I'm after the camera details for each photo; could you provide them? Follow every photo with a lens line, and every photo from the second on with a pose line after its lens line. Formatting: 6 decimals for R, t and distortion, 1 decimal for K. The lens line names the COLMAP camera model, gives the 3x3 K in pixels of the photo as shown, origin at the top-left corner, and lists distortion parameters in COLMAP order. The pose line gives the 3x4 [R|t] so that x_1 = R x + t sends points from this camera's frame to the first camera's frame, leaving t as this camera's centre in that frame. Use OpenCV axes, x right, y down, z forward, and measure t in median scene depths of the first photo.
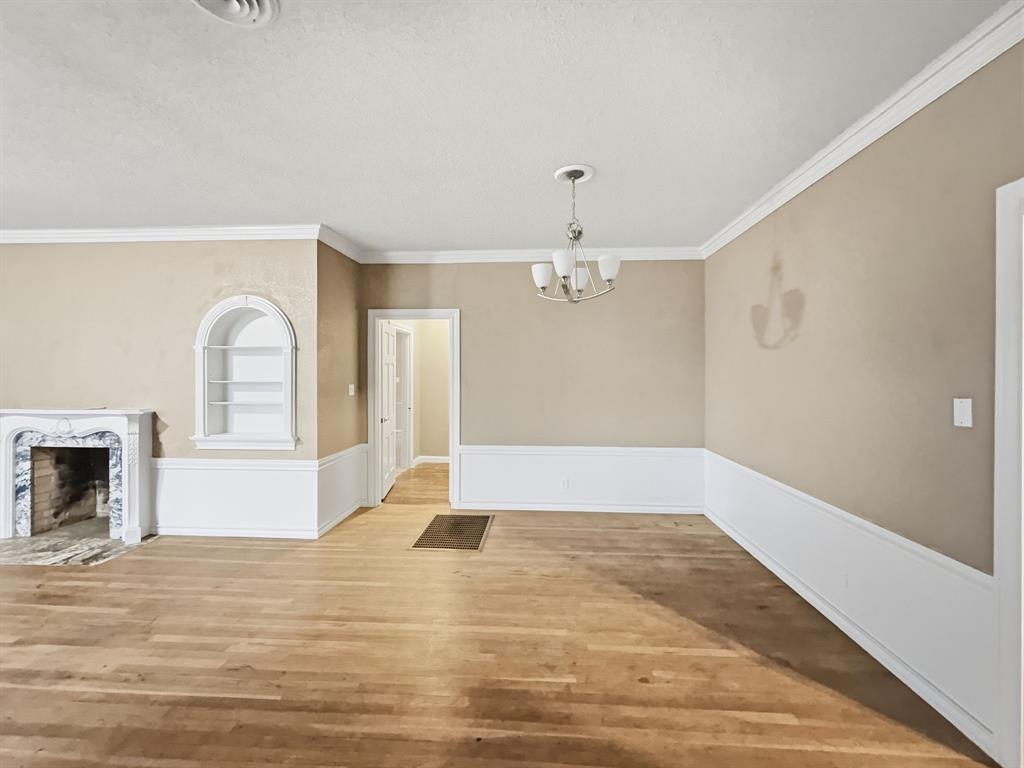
lens RADIAL K [[418.9, 0, 516.0], [0, 418.9, 373.2], [0, 0, 1]] dist [-0.000152, -0.000029]
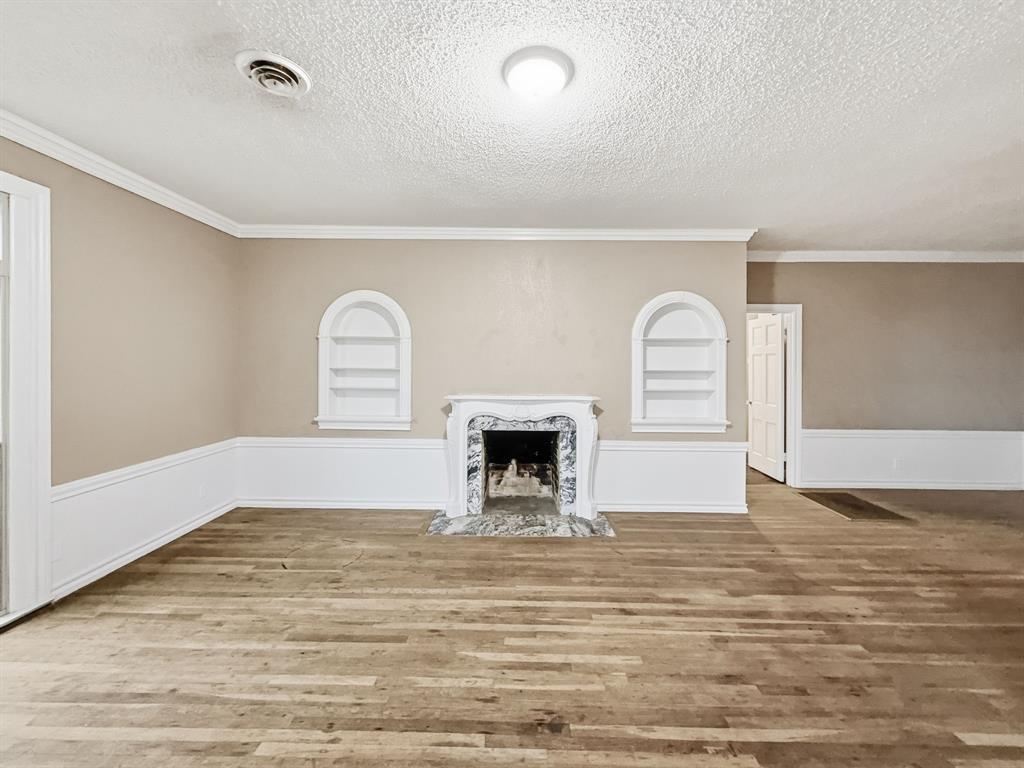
lens RADIAL K [[418.9, 0, 516.0], [0, 418.9, 373.2], [0, 0, 1]] dist [-0.000152, -0.000029]
pose [[0.999332, 0.003423, 0.036393, -1.112452], [-0.003992, 0.999871, 0.015562, 0.012203], [-0.036335, -0.015697, 0.999216, -0.072155]]
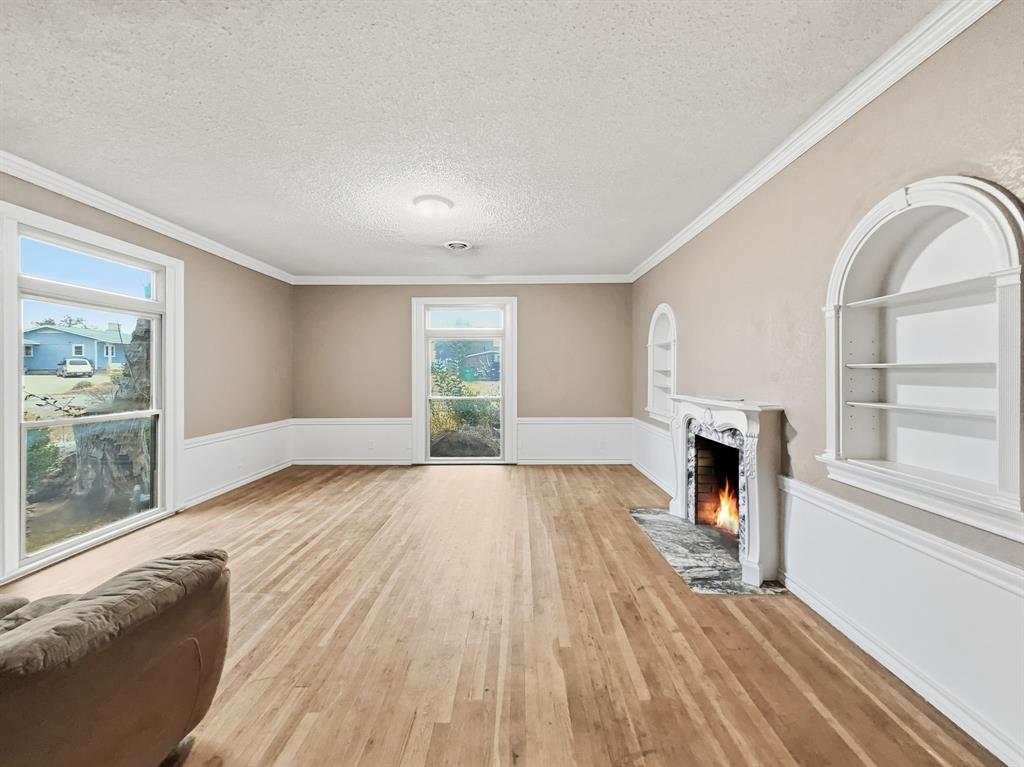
lens RADIAL K [[418.9, 0, 516.0], [0, 418.9, 372.7], [0, 0, 1]] dist [-0.000152, -0.000029]
pose [[0.051177, -0.003306, -0.998684, -0.183354], [0.001336, 0.999994, -0.003242, 0.031419], [0.998689, -0.001168, 0.051181, 0.523586]]
